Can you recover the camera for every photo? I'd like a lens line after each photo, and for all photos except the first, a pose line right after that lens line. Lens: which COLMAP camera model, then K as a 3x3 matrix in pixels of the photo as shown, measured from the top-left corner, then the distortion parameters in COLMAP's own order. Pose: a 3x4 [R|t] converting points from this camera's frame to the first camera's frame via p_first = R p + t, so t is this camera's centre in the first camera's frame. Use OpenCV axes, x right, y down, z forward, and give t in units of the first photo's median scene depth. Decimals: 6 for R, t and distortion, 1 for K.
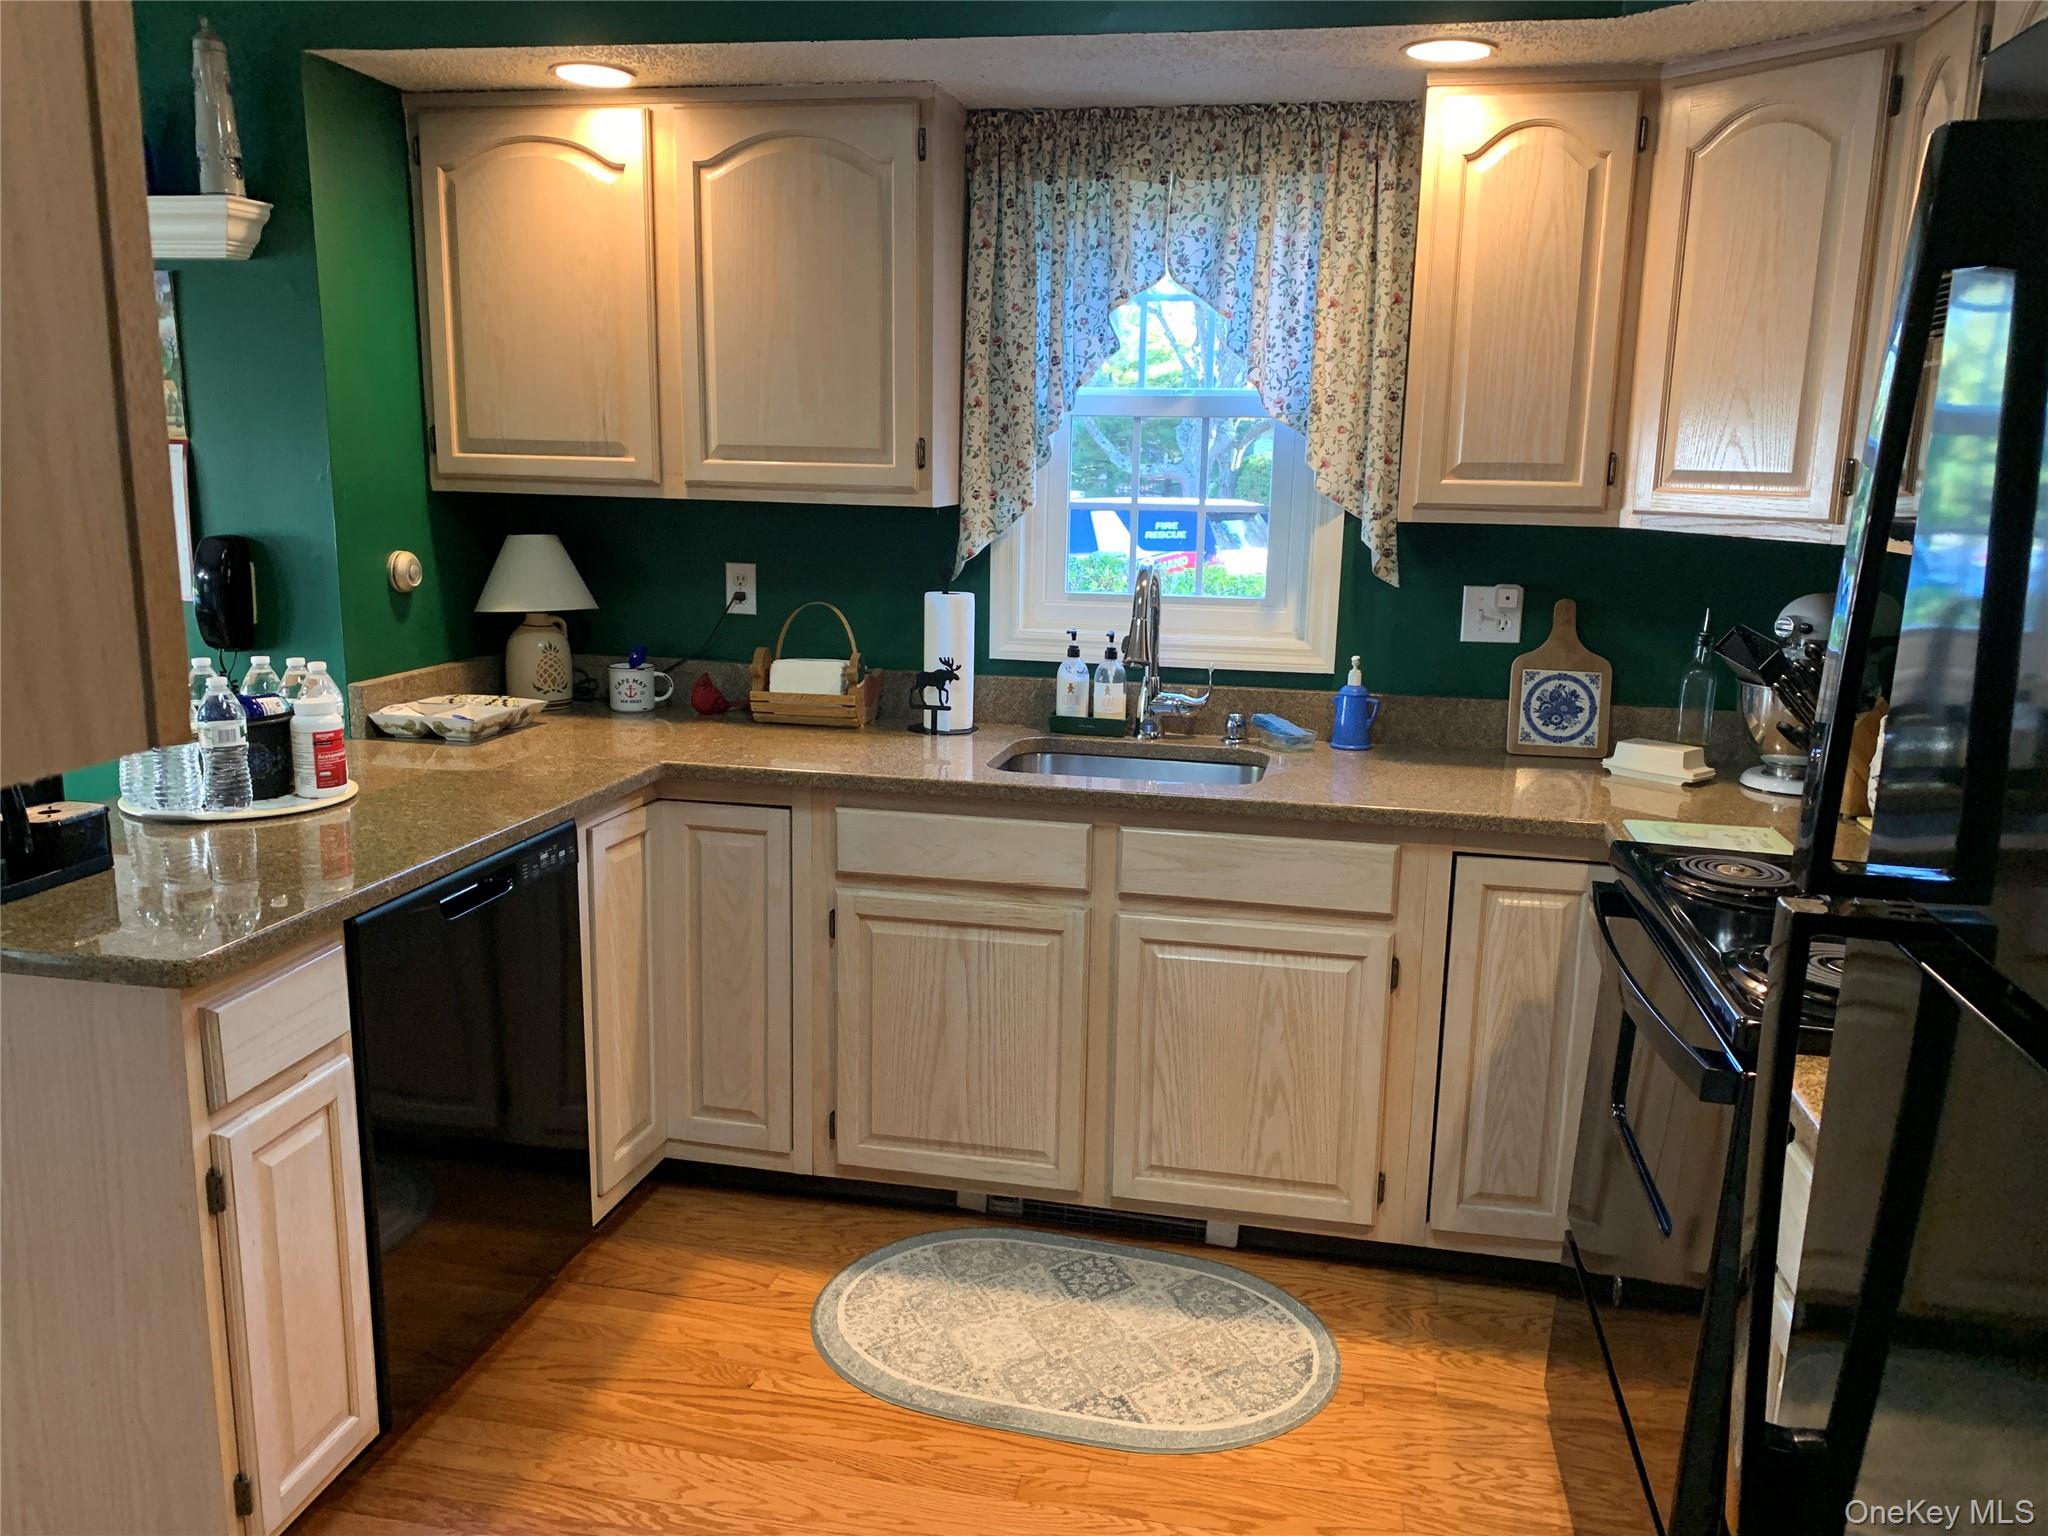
lens RADIAL K [[1561.8, 0, 1017.3], [0, 1561.8, 775.6], [0, 0, 1]] dist [0.043058, -0.050824]
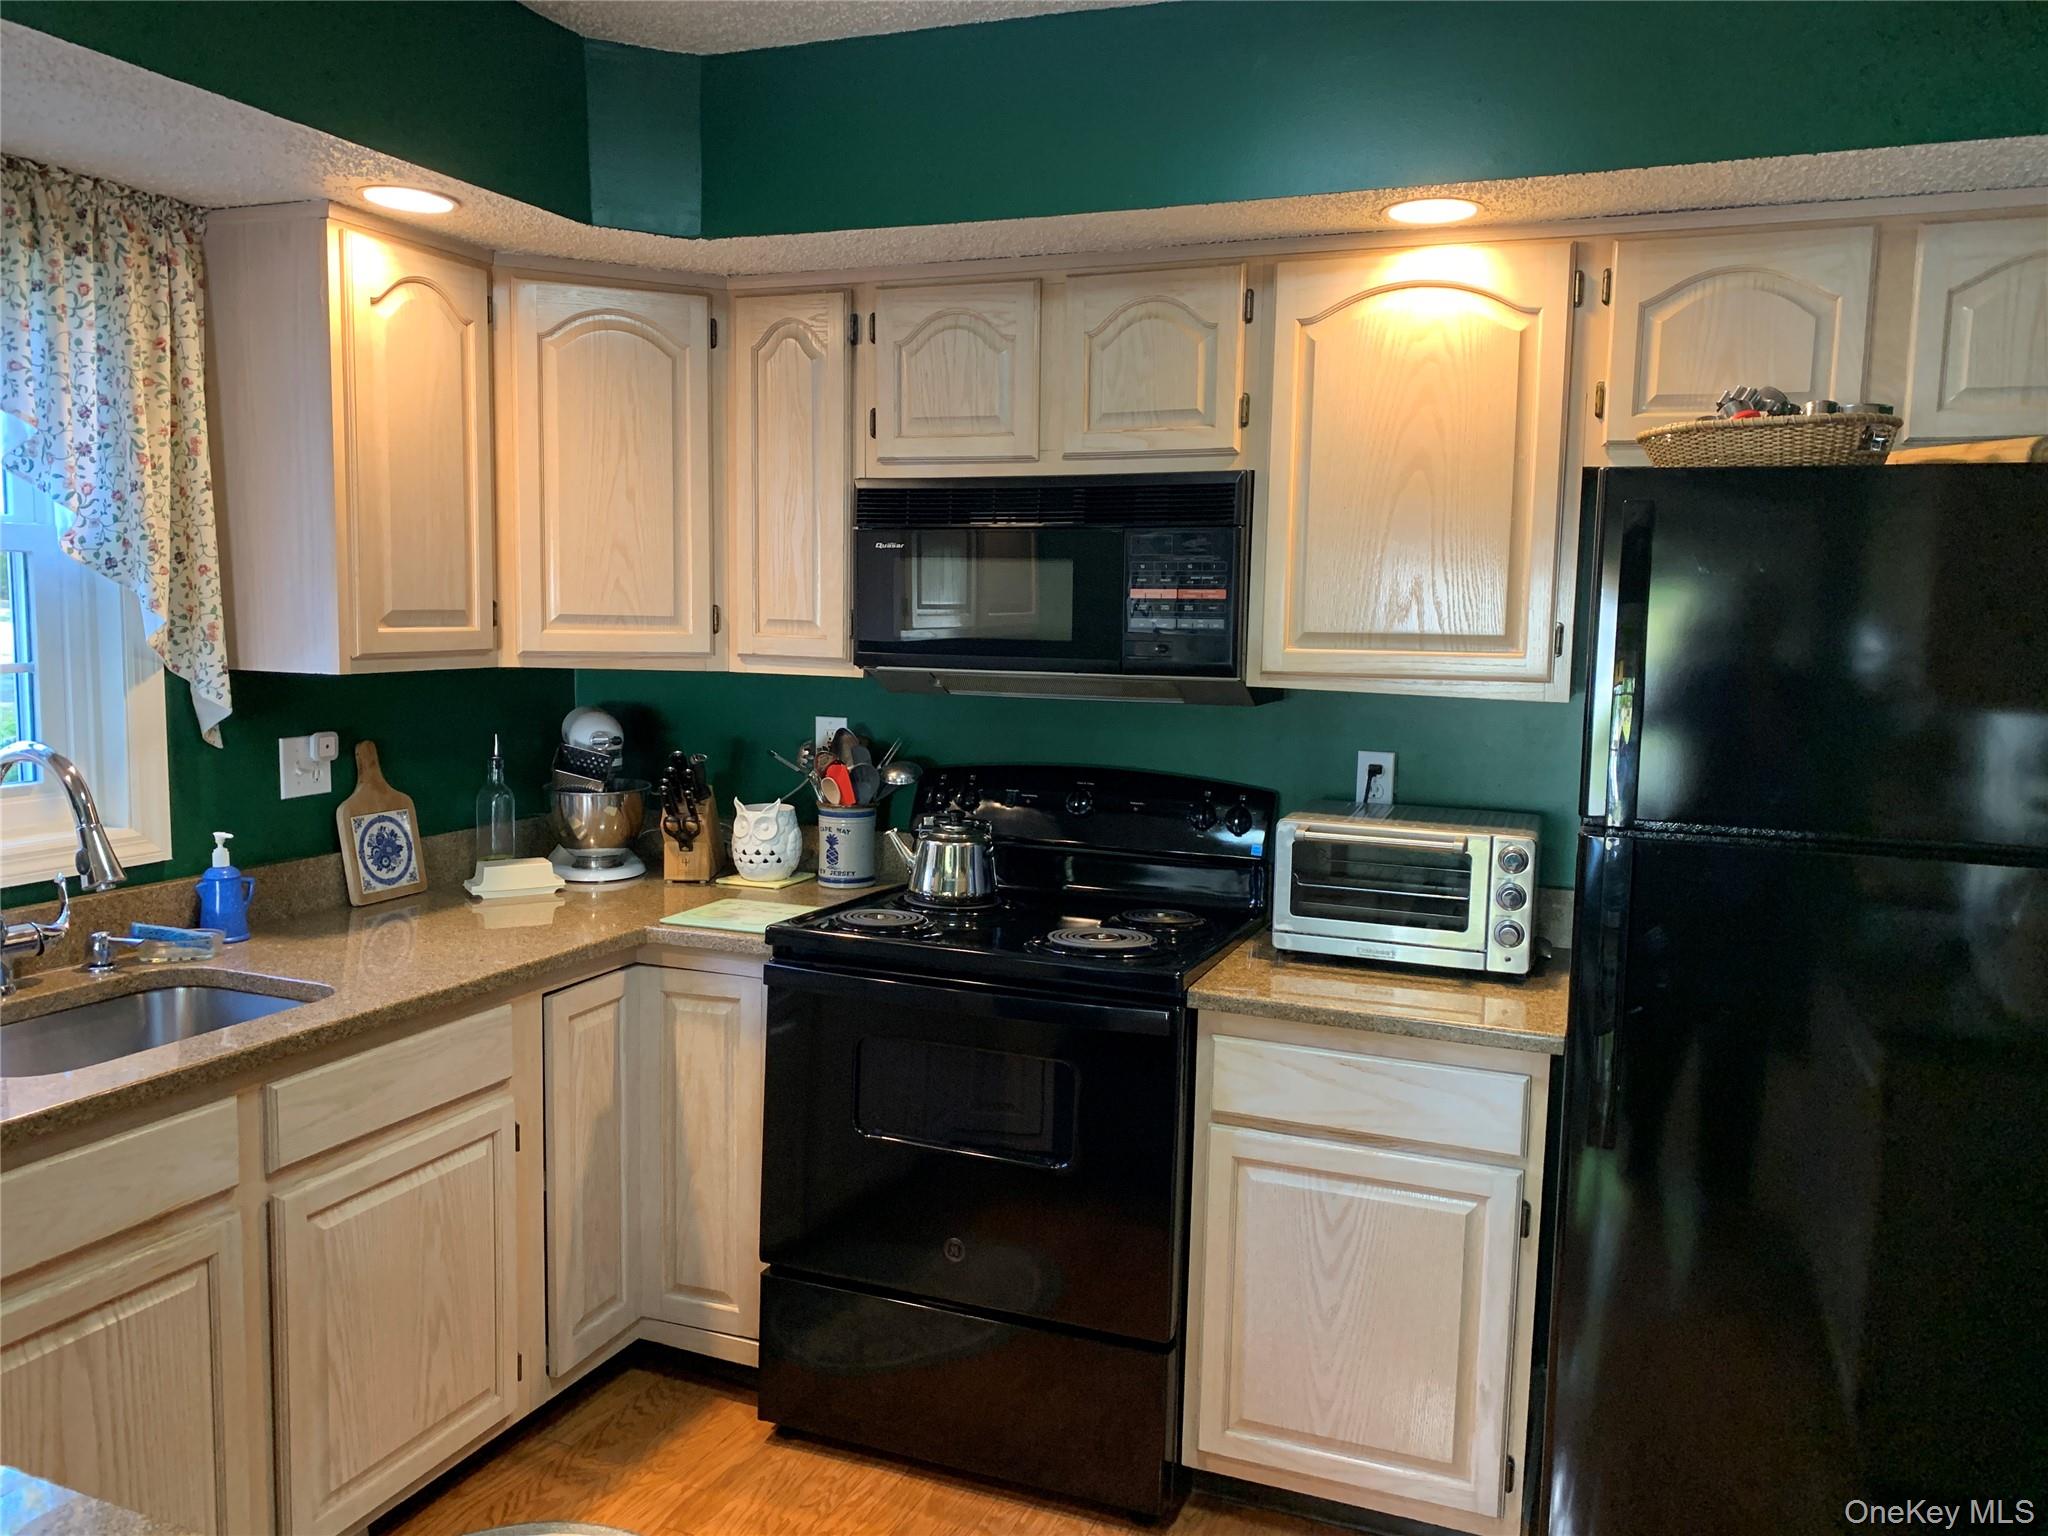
lens RADIAL K [[1561.8, 0, 1003.1], [0, 1561.8, 757.0], [0, 0, 1]] dist [0.043058, -0.050824]
pose [[0.191483, -0.116324, 0.974578, -0.590500], [0.184907, 0.979447, 0.080576, -0.119119], [-0.963921, 0.164777, 0.209057, 0.450611]]
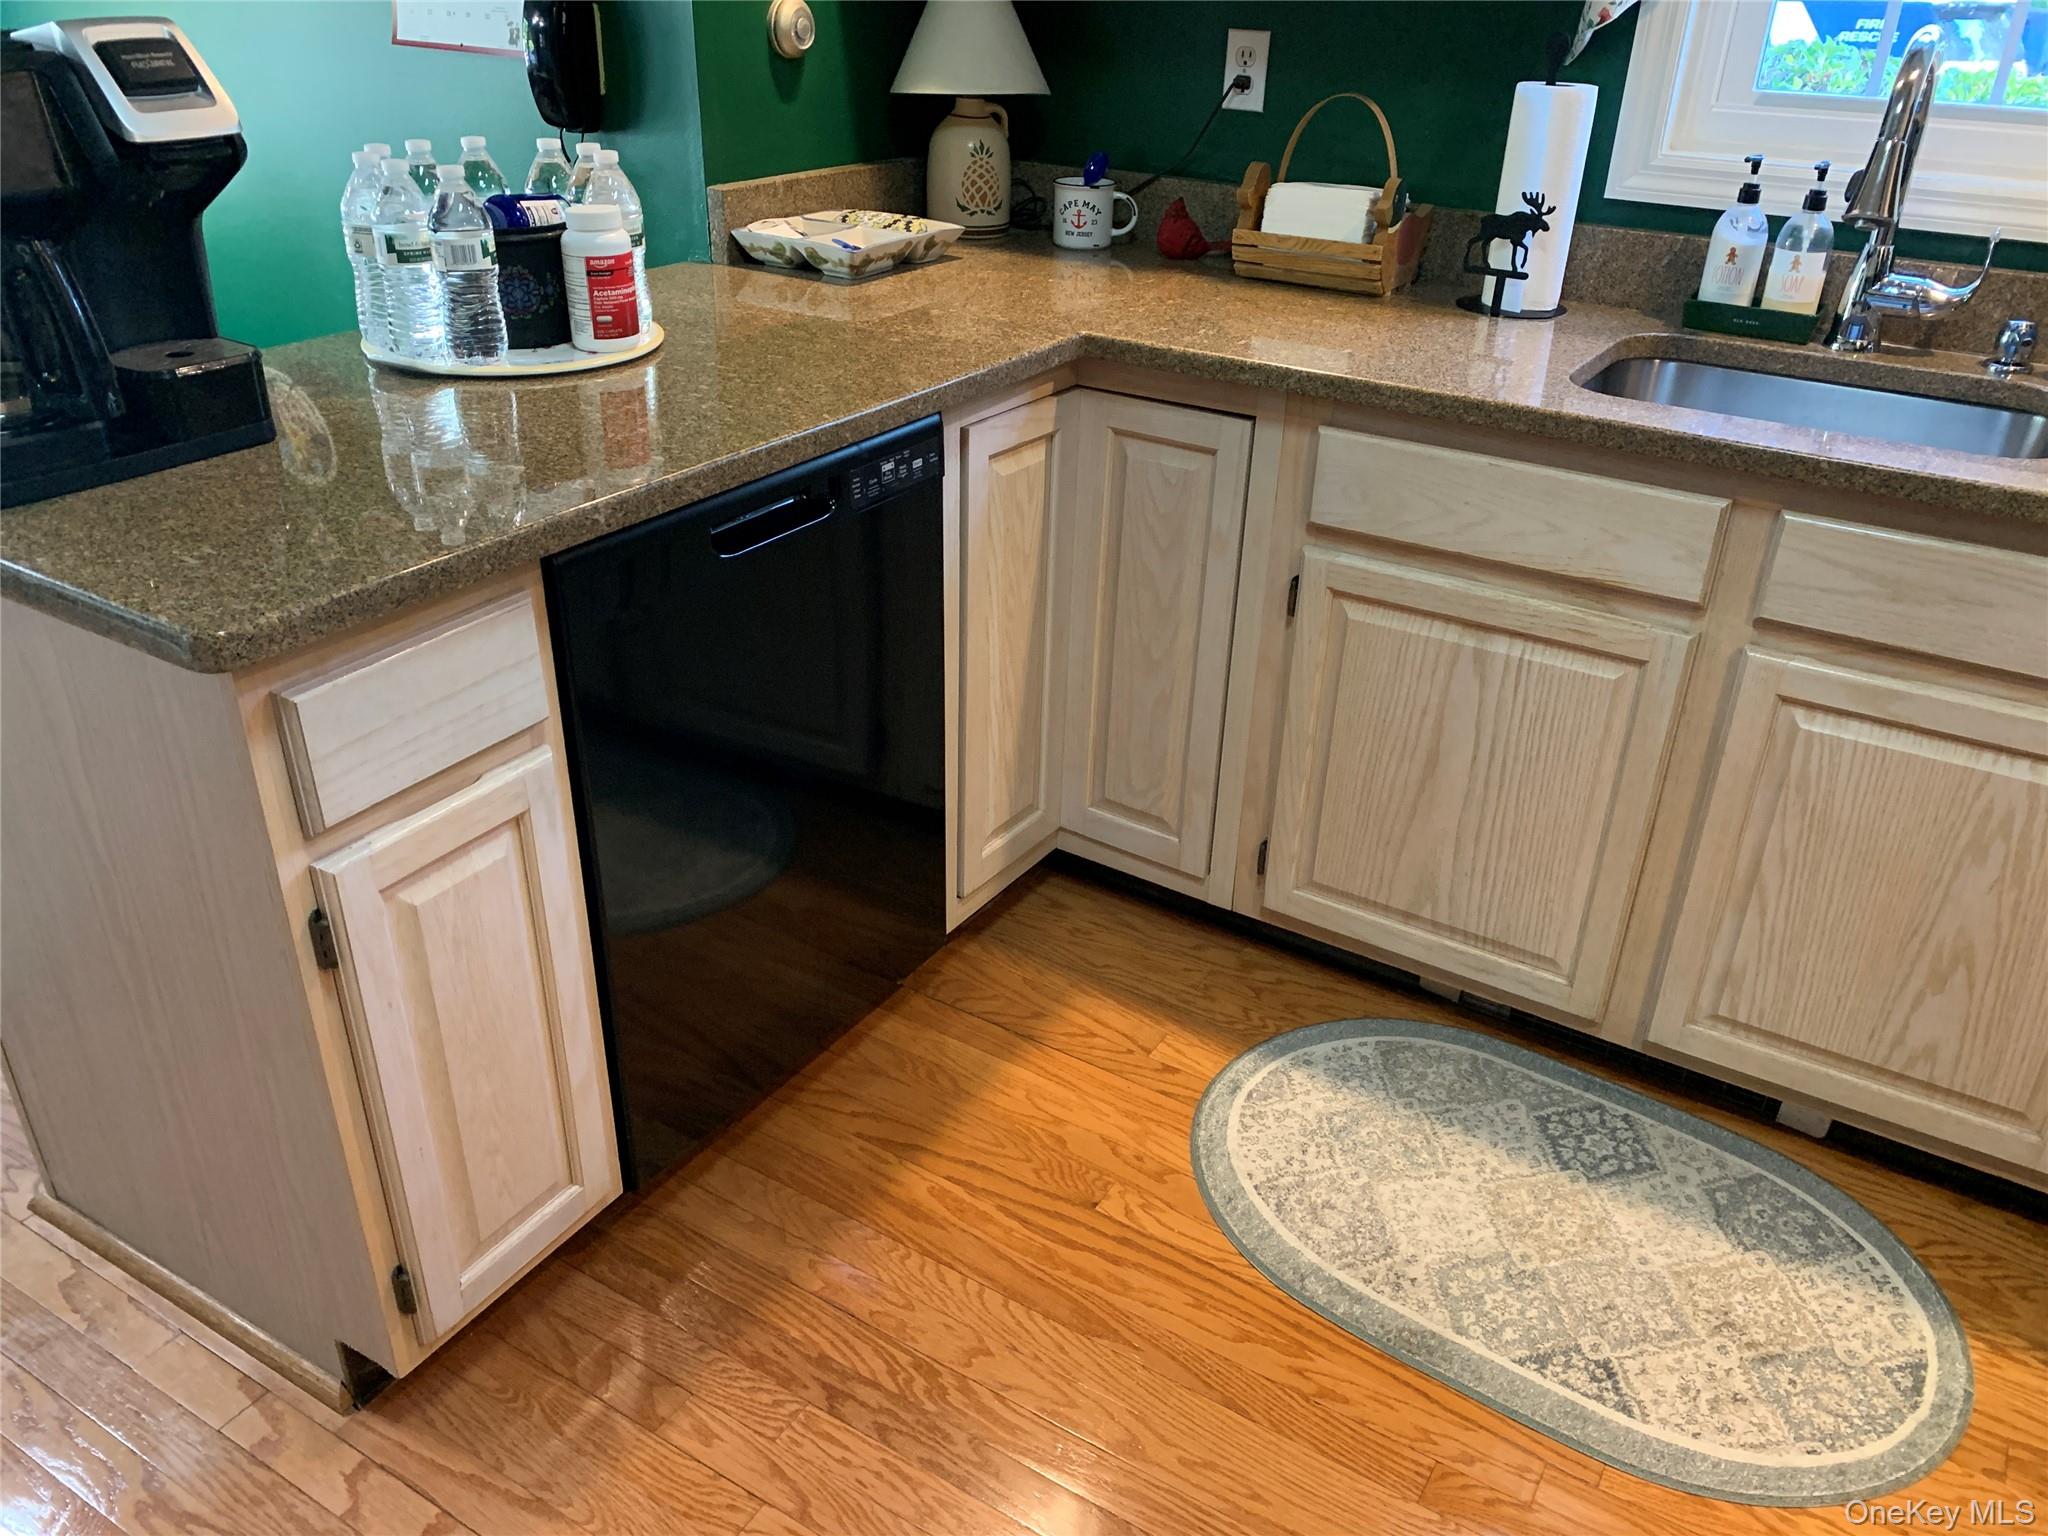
lens RADIAL K [[1561.8, 0, 1035.6], [0, 1561.8, 789.3], [0, 0, 1]] dist [0.043058, -0.050824]
pose [[0.941371, 0.168879, -0.292062, -0.009216], [-0.076664, 0.950128, 0.302290, -0.025743], [0.328547, -0.262176, 0.907370, 0.320911]]
